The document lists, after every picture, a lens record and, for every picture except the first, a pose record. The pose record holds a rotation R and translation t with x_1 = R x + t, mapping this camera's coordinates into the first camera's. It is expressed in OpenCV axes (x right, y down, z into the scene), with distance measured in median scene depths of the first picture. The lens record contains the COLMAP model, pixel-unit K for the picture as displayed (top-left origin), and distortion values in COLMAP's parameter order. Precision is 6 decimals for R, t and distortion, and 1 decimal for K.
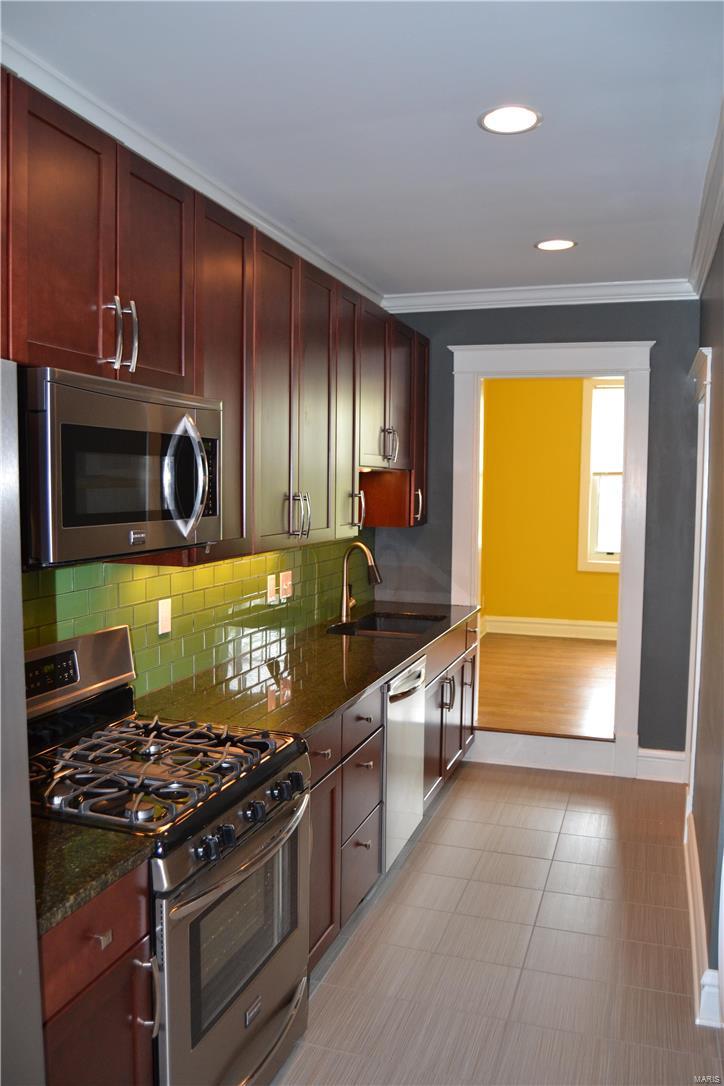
lens RADIAL K [[867.3, 0, 358.4], [0, 867.3, 557.8], [0, 0, 1]] dist [-0.094660, 0.037190]
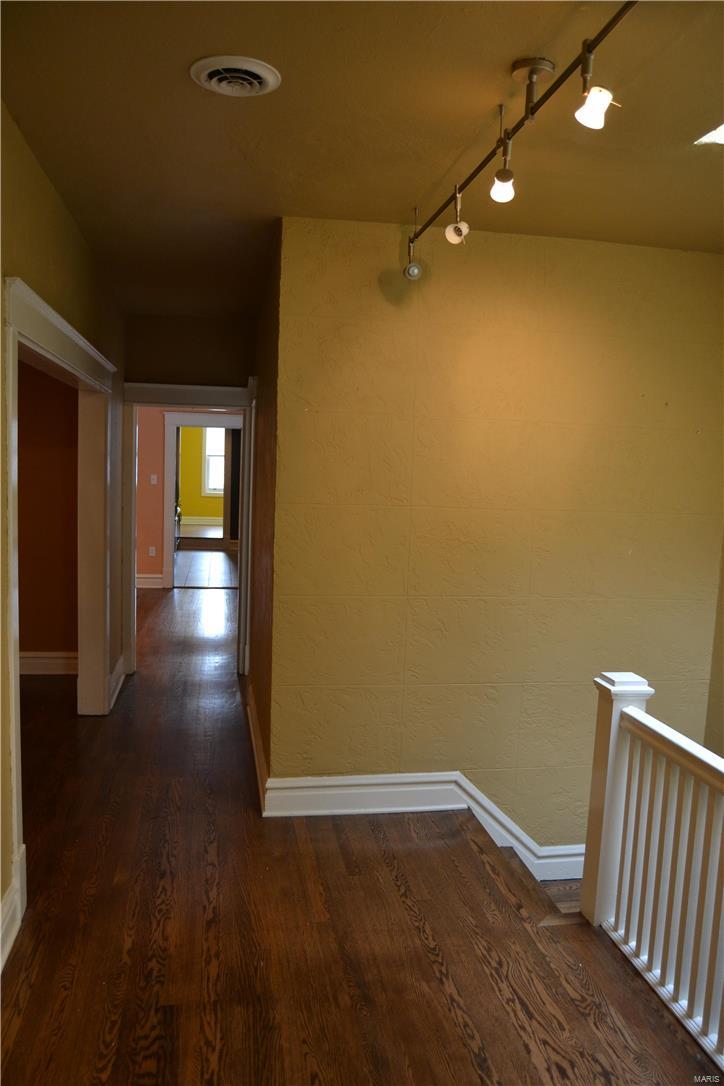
lens RADIAL K [[867.3, 0, 358.4], [0, 867.3, 557.8], [0, 0, 1]] dist [-0.094660, 0.037190]
pose [[0.884528, -0.021910, 0.465973, -0.911604], [0.007469, 0.999434, 0.032815, 0.204774], [-0.466428, -0.025545, 0.884190, -2.535536]]
